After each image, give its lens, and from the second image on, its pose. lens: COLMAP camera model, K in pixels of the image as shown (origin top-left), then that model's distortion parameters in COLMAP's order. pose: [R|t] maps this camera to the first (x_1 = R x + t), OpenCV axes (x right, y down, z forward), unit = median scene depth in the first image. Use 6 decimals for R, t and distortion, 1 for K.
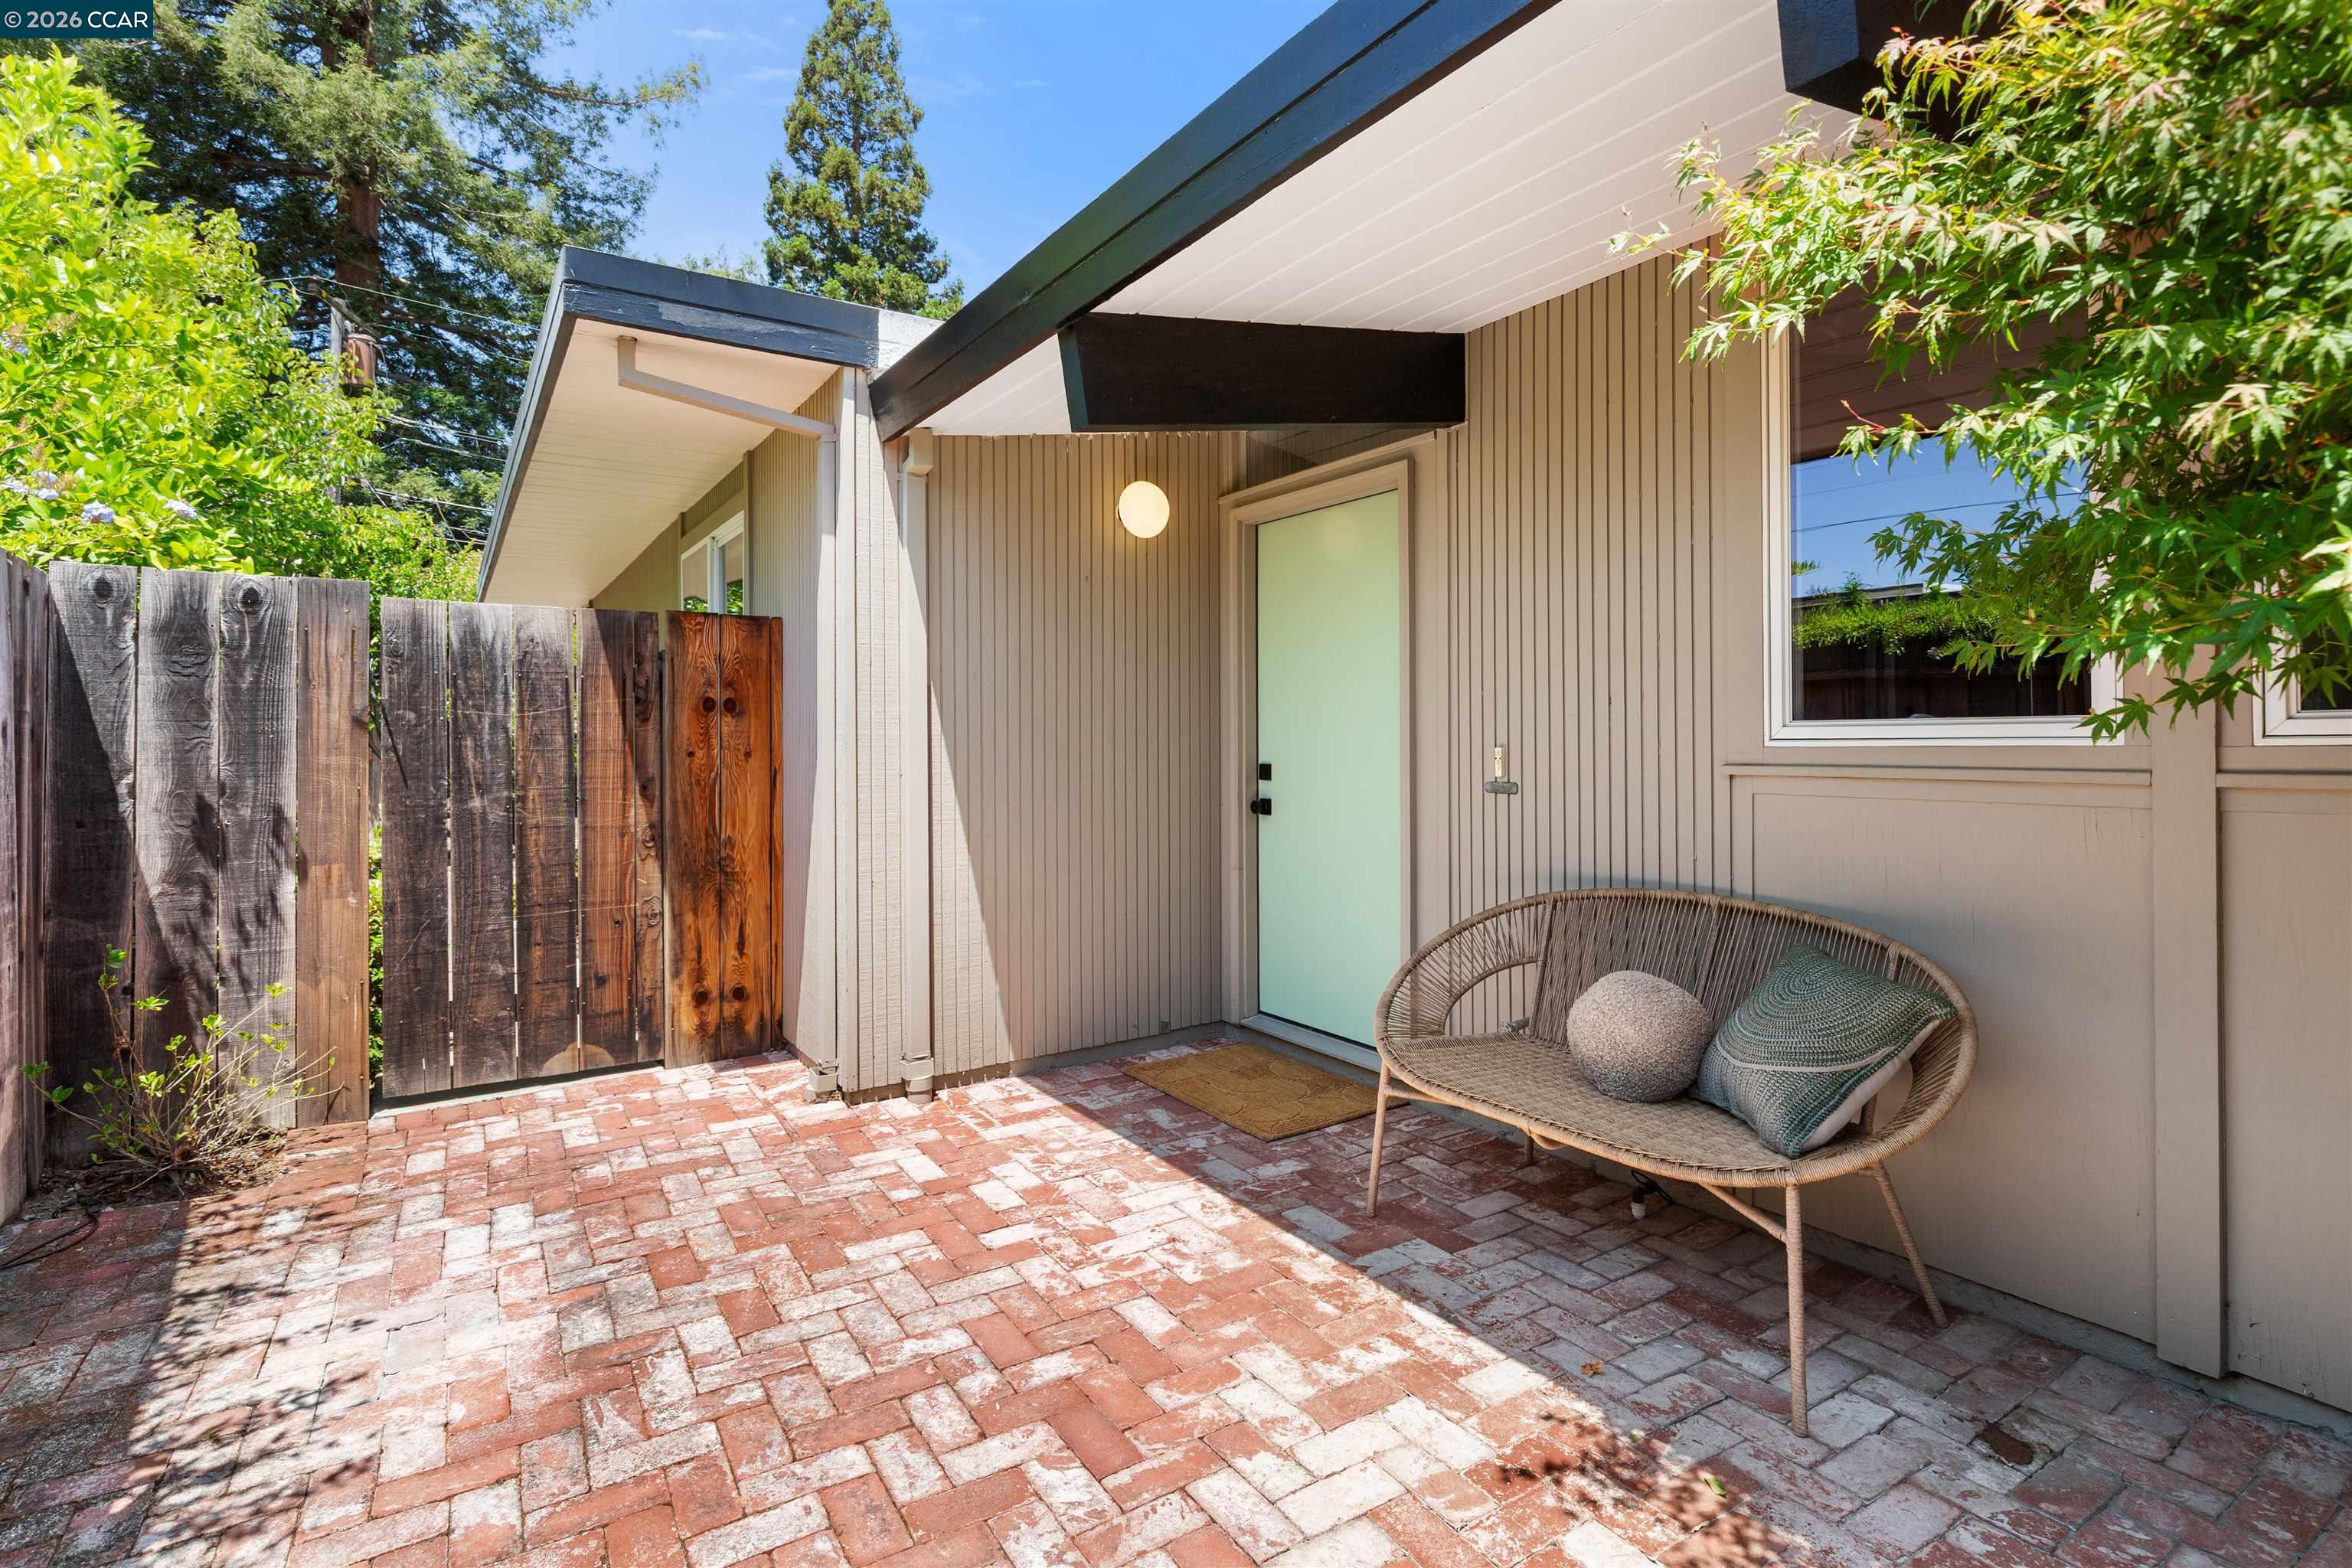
lens RADIAL K [[1186.7, 0, 1251.8], [0, 1186.7, 738.0], [0, 0, 1]] dist [-0.004045, -0.000051]
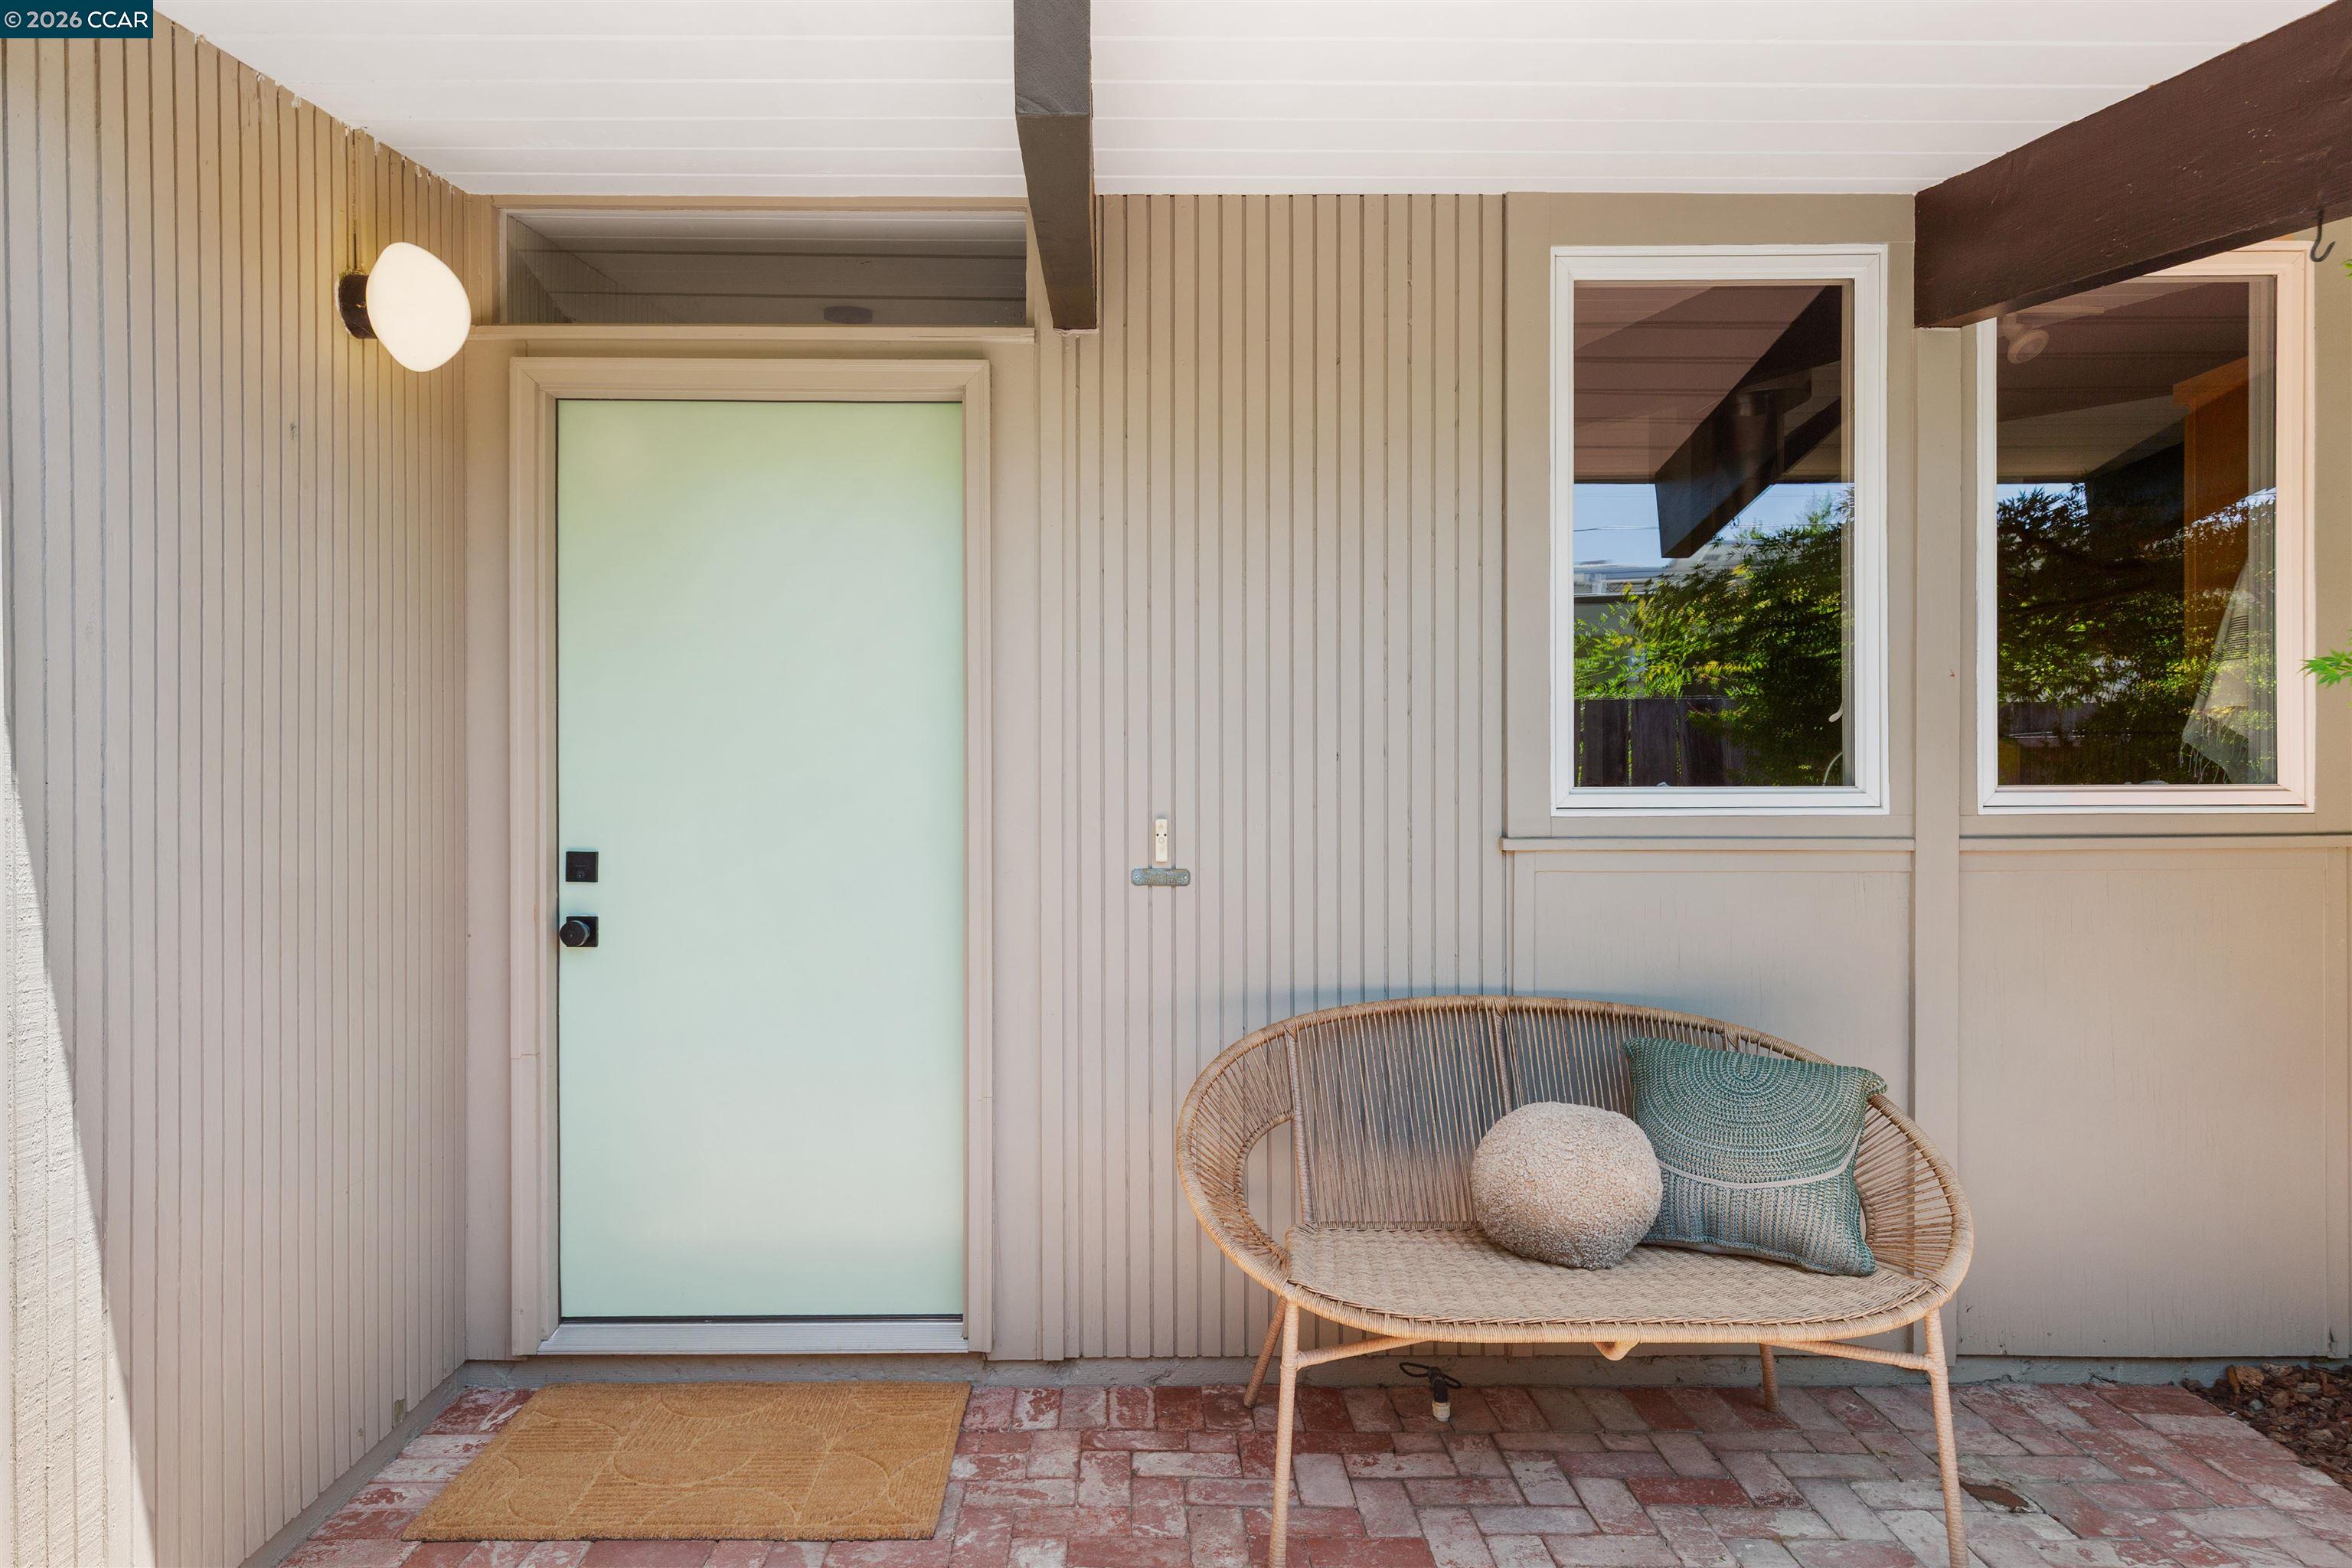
lens RADIAL K [[1368.4, 0, 1193.8], [0, 1368.4, 819.9], [0, 0, 1]] dist [0.006462, -0.000298]
pose [[0.560173, 0.000555, 0.828375, -0.488376], [-0.003312, 0.999993, 0.001570, 0.007947], [-0.828369, -0.003623, 0.560172, 0.601019]]
